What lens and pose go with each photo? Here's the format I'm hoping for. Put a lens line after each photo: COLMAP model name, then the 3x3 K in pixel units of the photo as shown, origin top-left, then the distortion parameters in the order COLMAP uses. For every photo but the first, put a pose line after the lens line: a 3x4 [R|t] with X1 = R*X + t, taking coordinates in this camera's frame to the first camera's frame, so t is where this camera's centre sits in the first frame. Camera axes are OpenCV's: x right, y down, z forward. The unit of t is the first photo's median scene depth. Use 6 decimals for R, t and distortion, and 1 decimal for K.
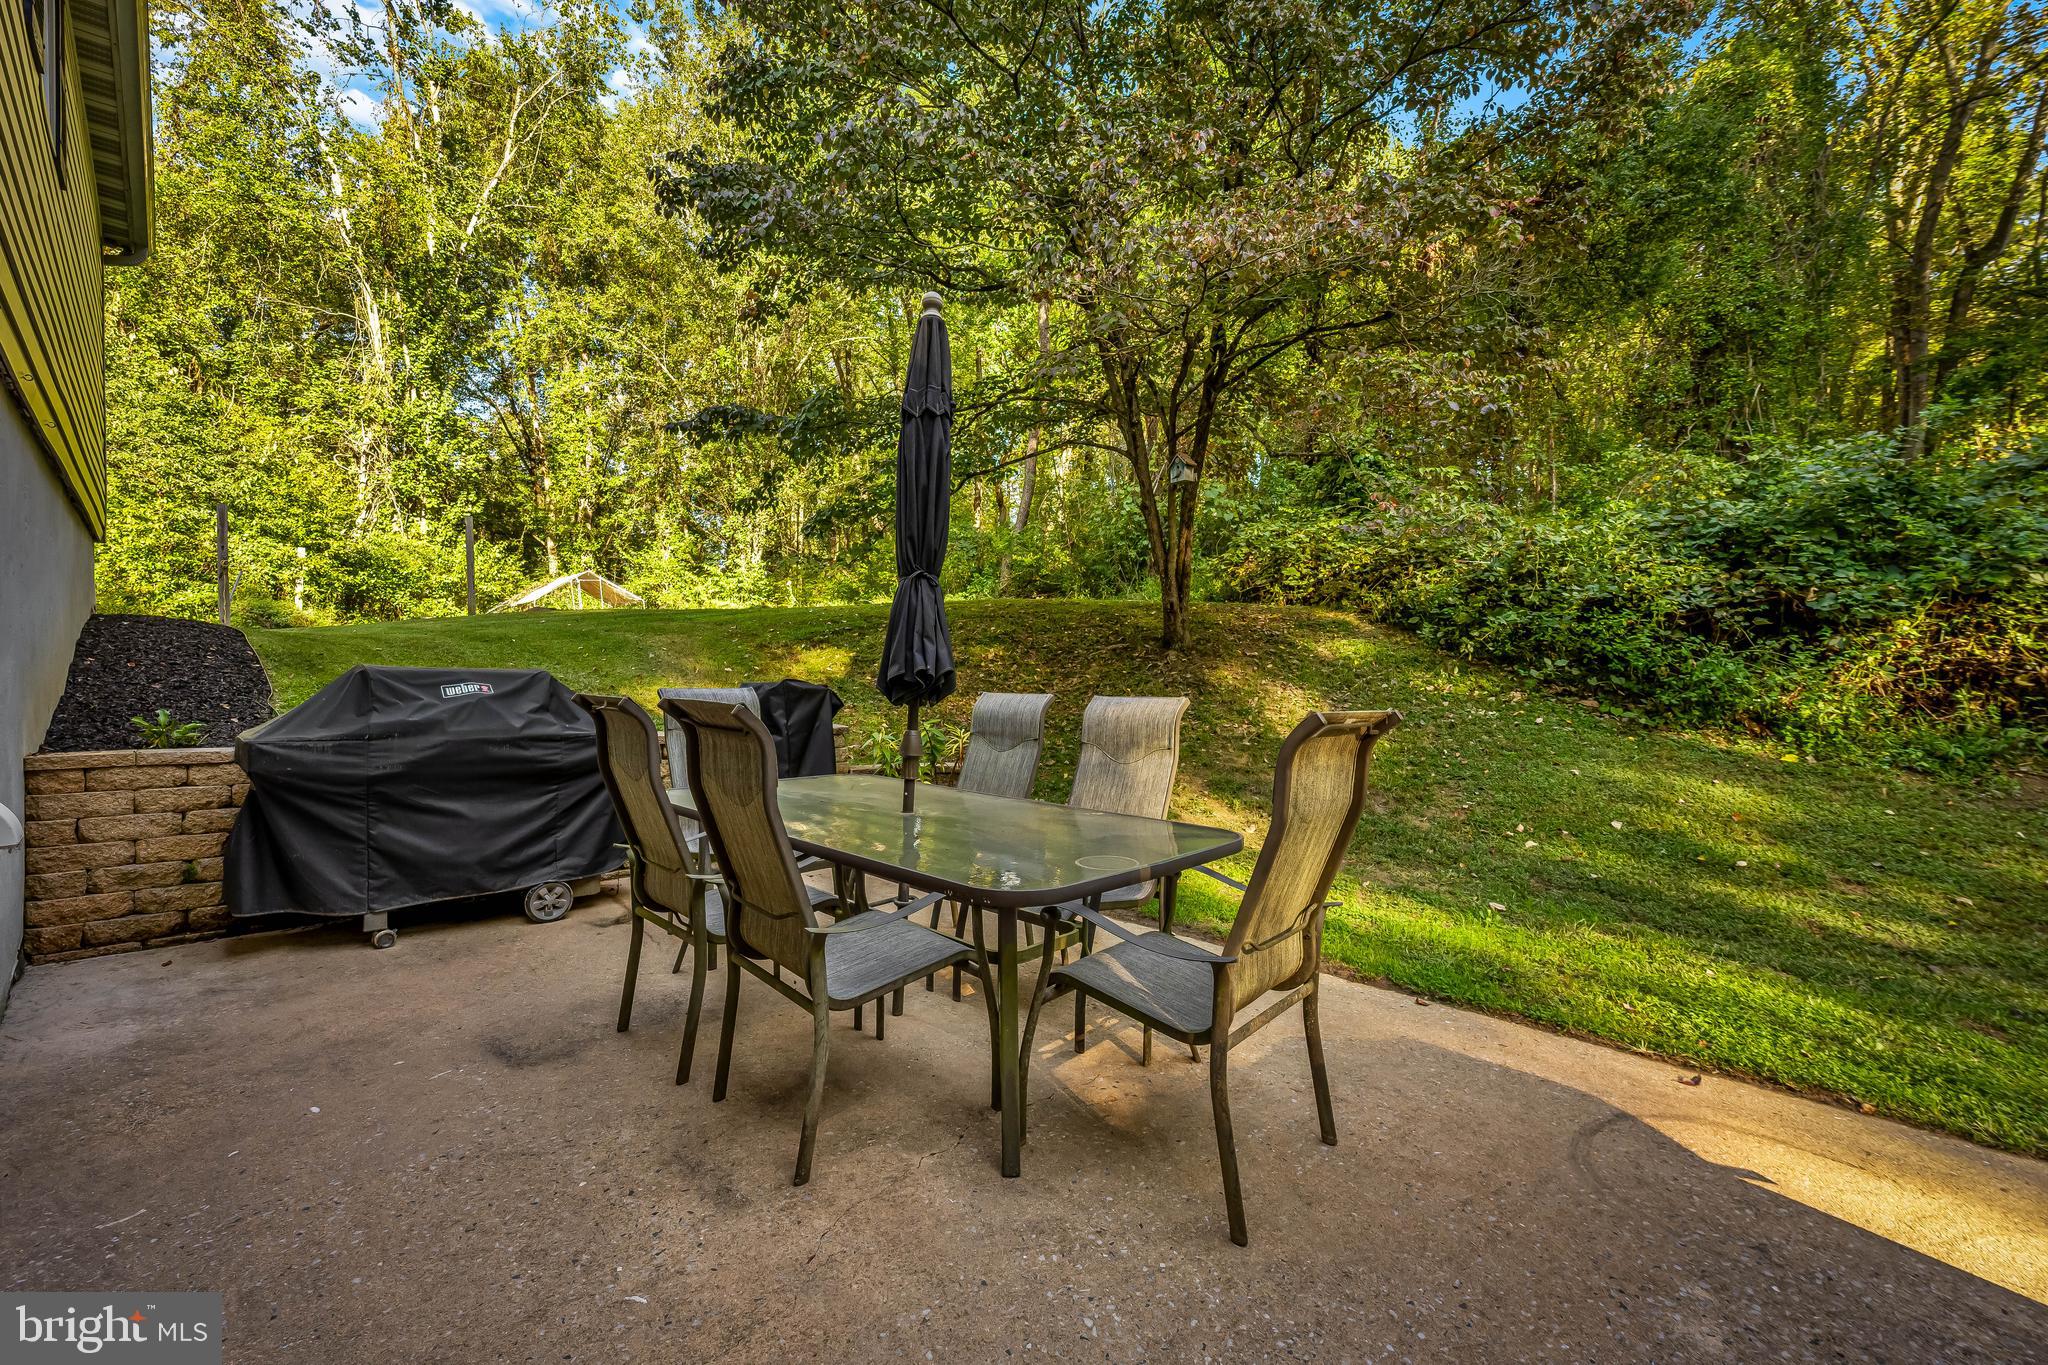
lens RADIAL K [[833.4, 0, 1023.8], [0, 833.4, 648.3], [0, 0, 1]] dist [-0.006915, 0.000013]
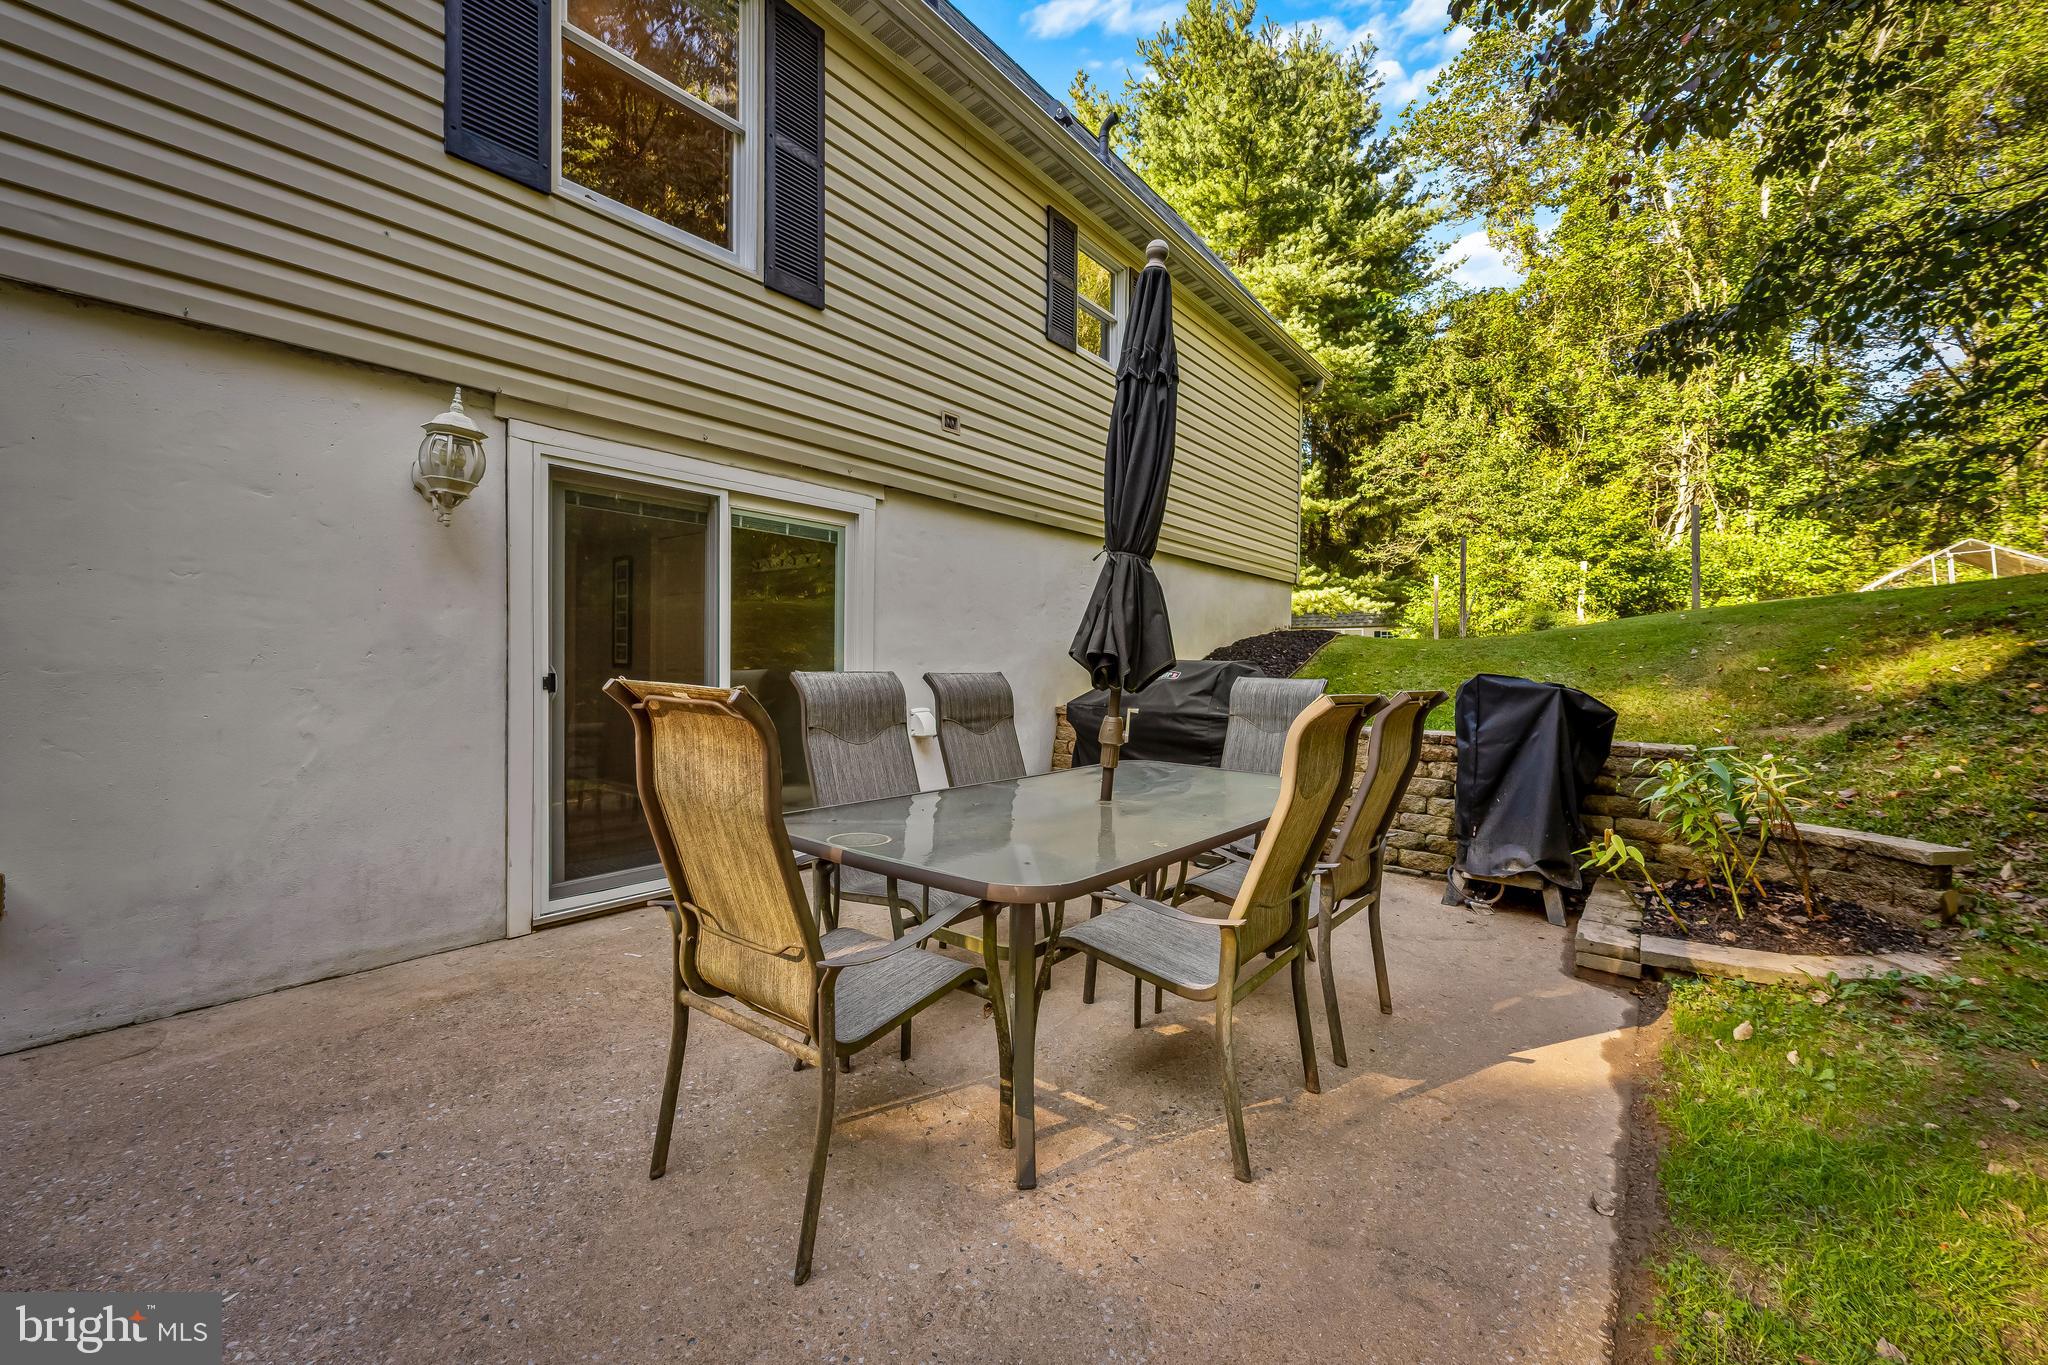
lens RADIAL K [[833.4, 0, 1023.8], [0, 833.4, 648.3], [0, 0, 1]] dist [-0.006915, 0.000013]
pose [[0.078125, -0.022815, -0.996682, 0.169357], [0.013640, 0.999669, -0.021814, 0.008056], [0.996850, -0.011890, 0.078410, 0.171401]]
